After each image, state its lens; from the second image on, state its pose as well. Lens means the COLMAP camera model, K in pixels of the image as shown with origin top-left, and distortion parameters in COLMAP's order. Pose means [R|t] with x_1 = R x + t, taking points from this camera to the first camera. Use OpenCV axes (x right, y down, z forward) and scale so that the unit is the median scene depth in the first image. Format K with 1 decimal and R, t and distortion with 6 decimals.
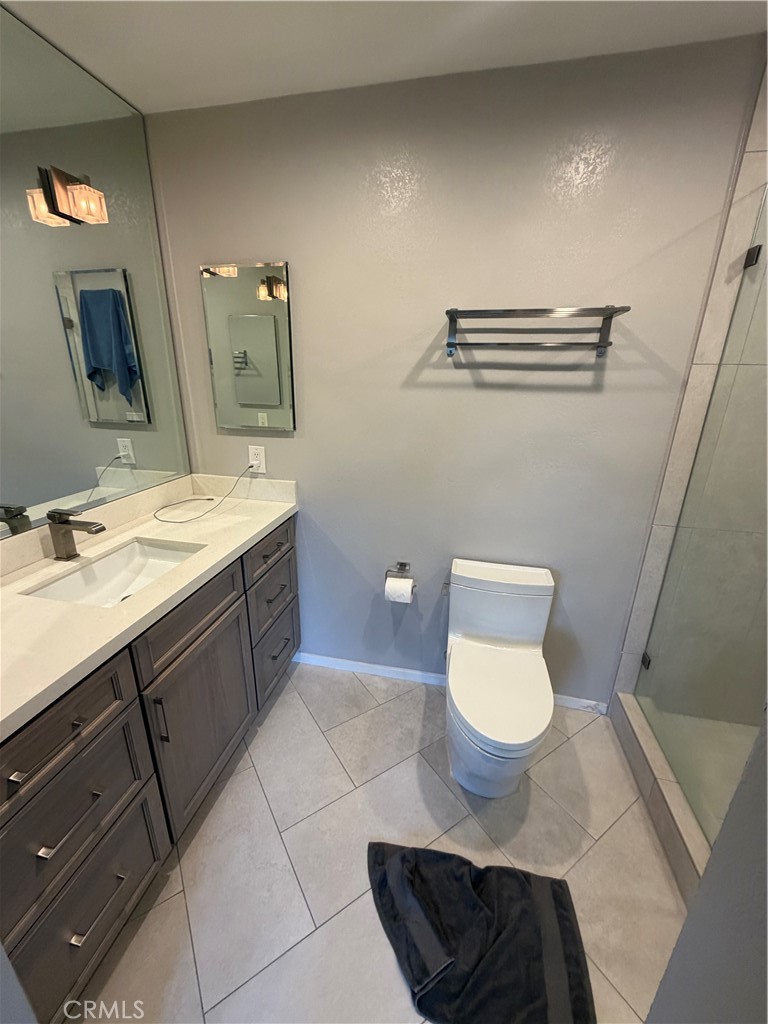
lens RADIAL K [[410.7, 0, 379.6], [0, 410.7, 512.7], [0, 0, 1]] dist [0.002922, 0.000428]
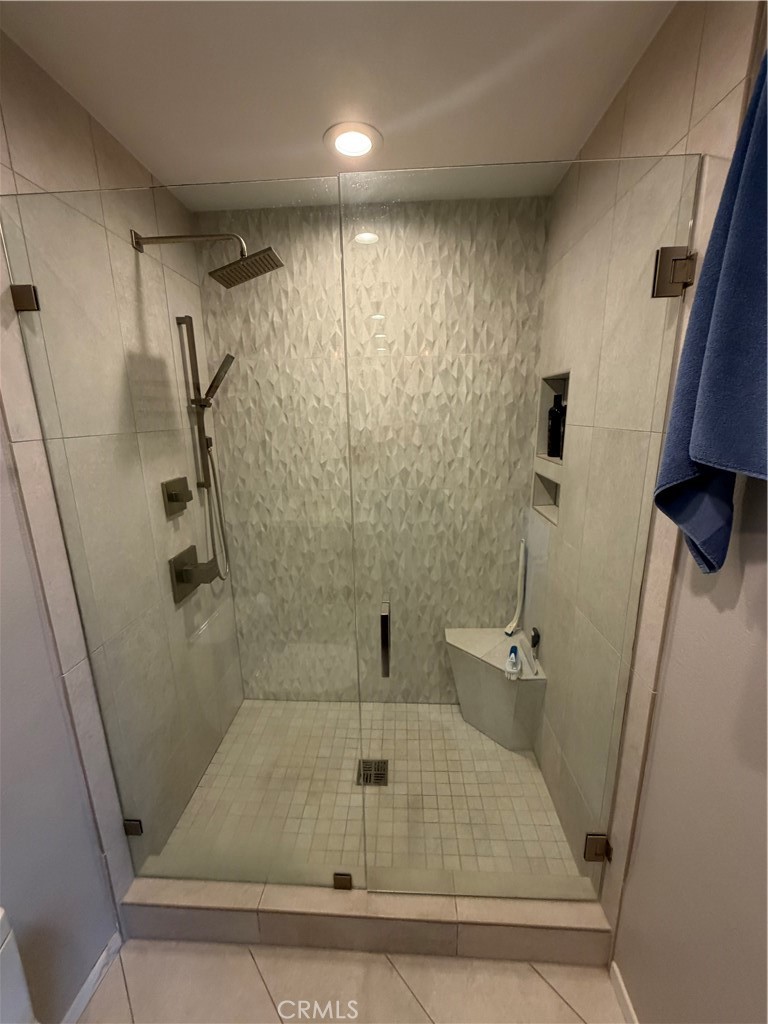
lens RADIAL K [[410.7, 0, 383.4], [0, 410.7, 512.4], [0, 0, 1]] dist [0.002922, 0.000428]
pose [[-0.154826, -0.245039, 0.957071, 0.016901], [0.322897, 0.902998, 0.283430, -0.227416], [-0.933684, 0.352918, -0.060685, 0.471581]]
